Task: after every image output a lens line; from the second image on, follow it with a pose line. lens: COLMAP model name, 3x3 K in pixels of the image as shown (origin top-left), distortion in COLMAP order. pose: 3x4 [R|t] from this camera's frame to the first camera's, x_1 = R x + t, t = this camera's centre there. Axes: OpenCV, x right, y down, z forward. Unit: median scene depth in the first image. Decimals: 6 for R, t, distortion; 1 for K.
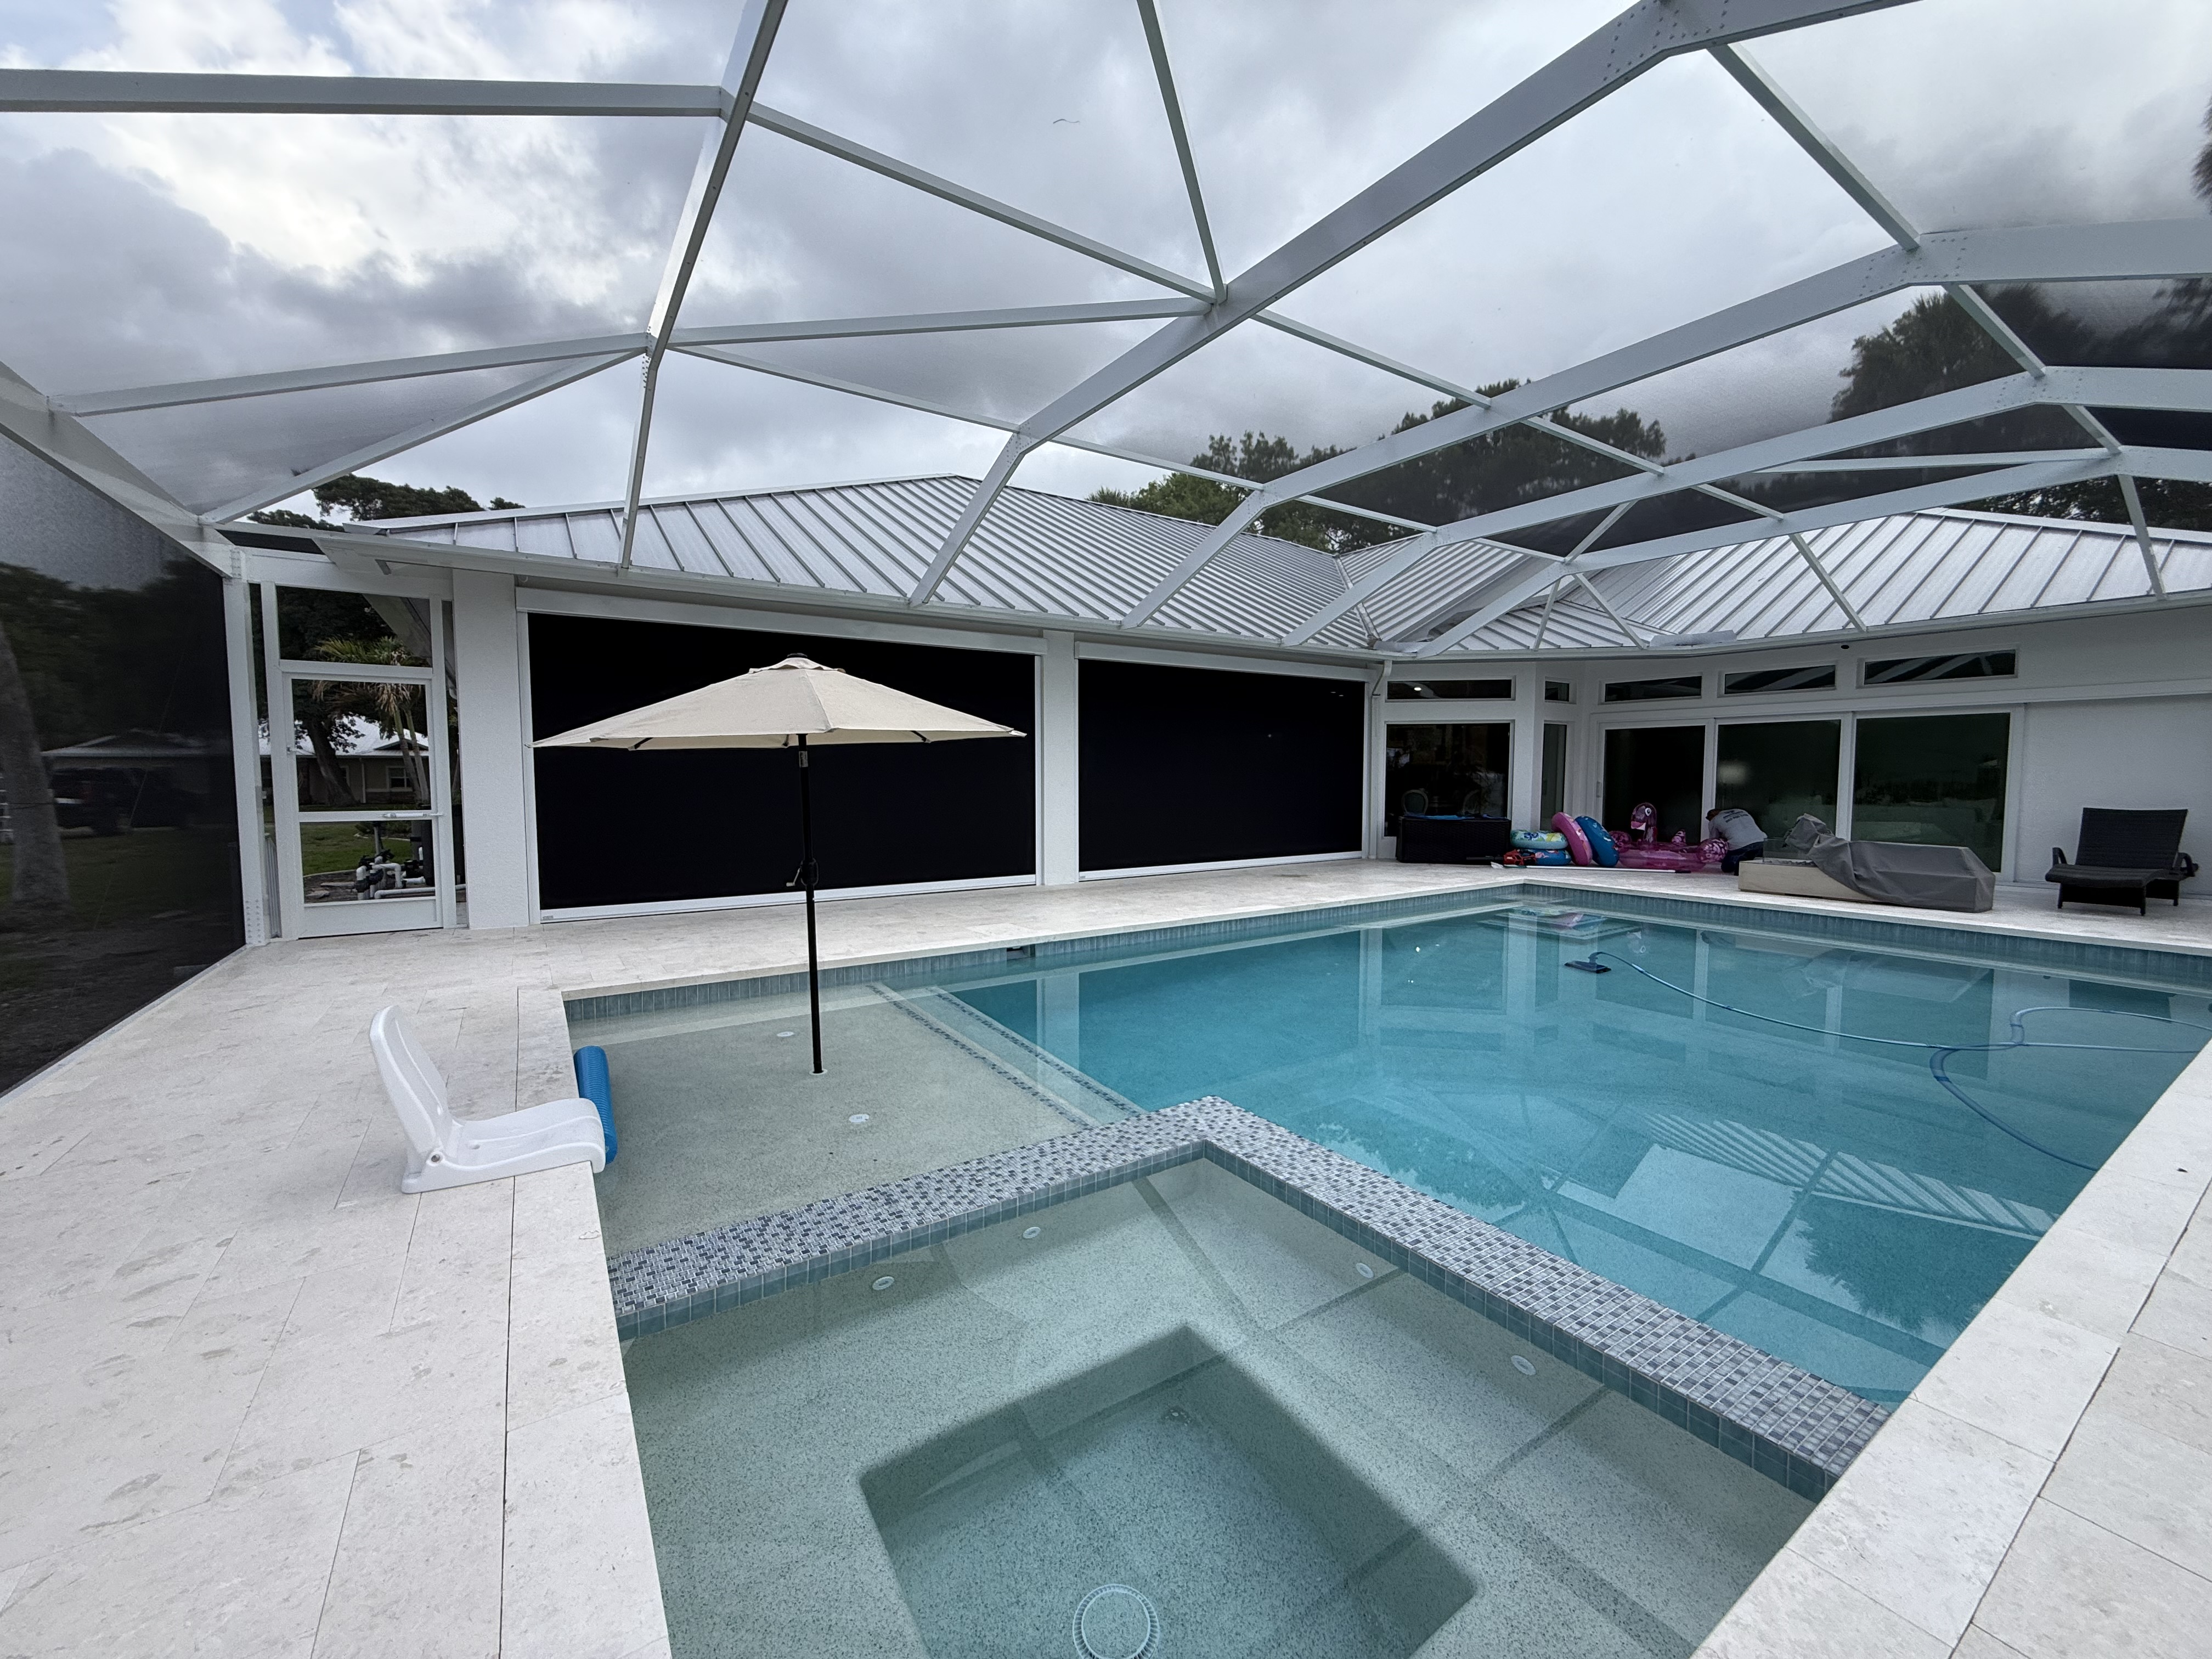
lens RADIAL K [[877.2, 0, 1106.0], [0, 877.2, 829.5], [0, 0, 1]] dist [0.000093, 0.000055]
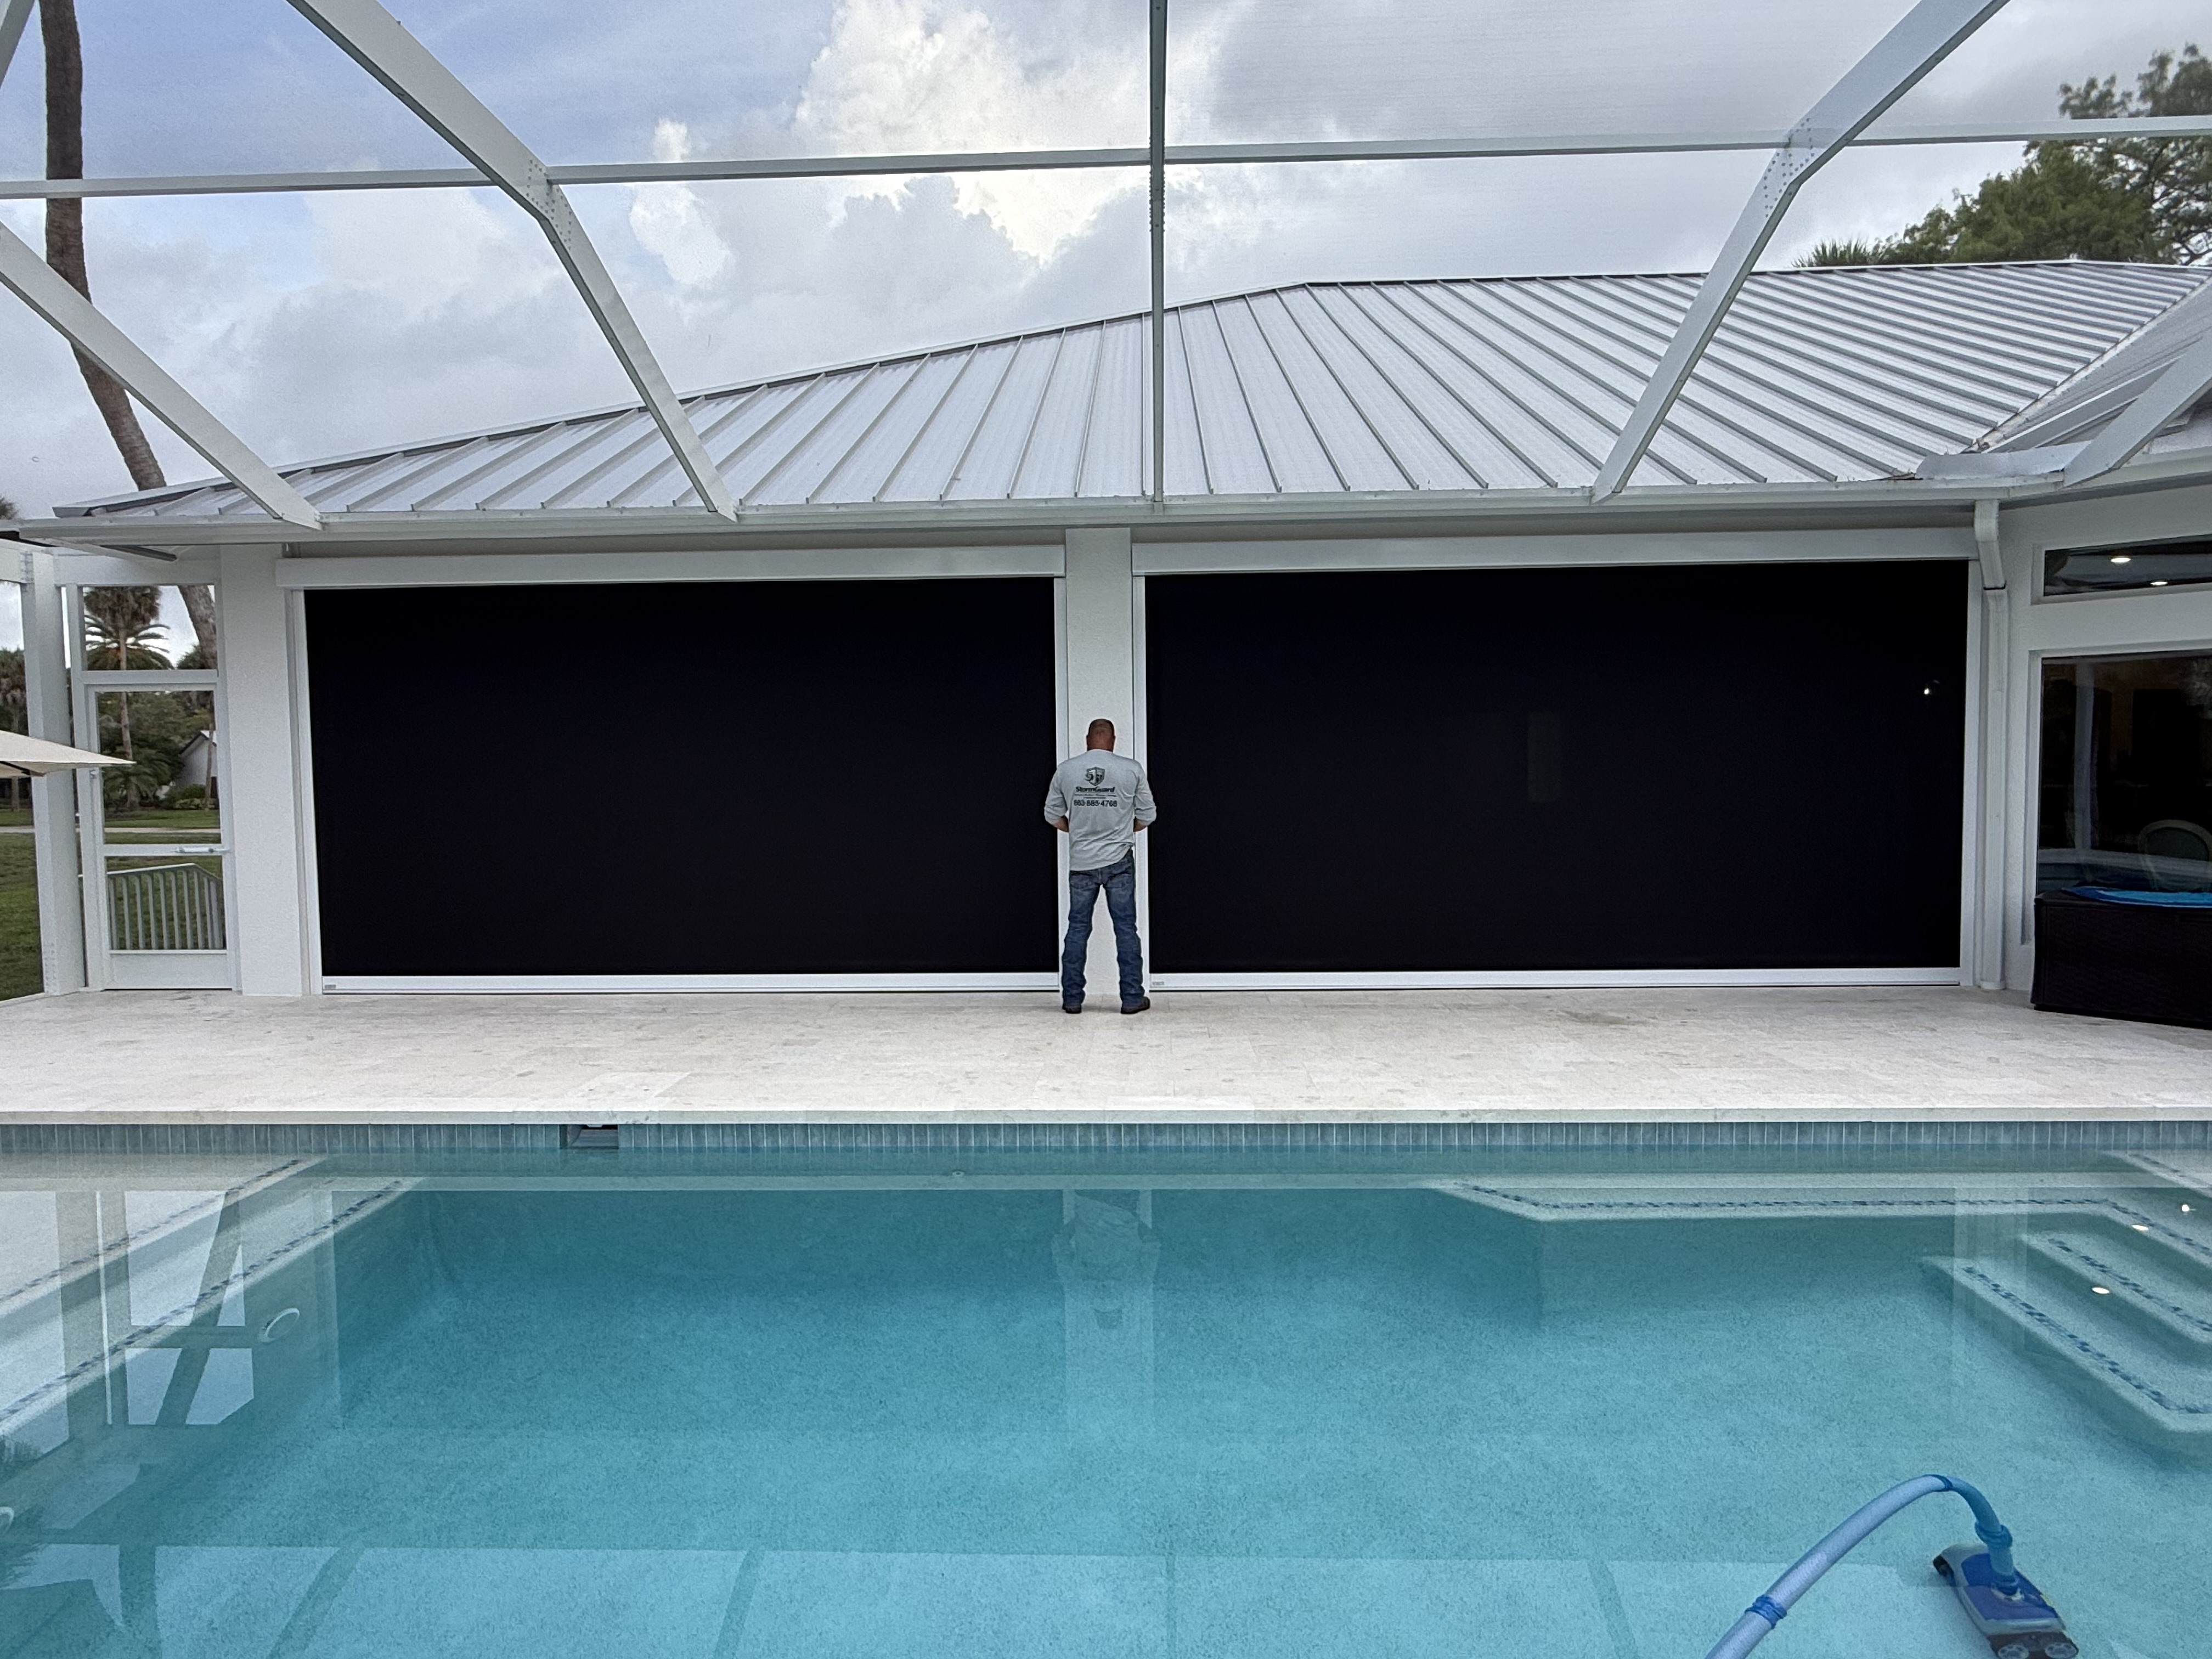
lens RADIAL K [[1293.1, 0, 1106.0], [0, 1293.1, 829.5], [0, 0, 1]] dist [0.002963, -0.002699]
pose [[0.813809, 0.019781, -0.580795, 0.405080], [-0.026527, 0.999643, -0.003124, -0.036437], [0.580526, 0.017949, 0.814044, 0.341972]]
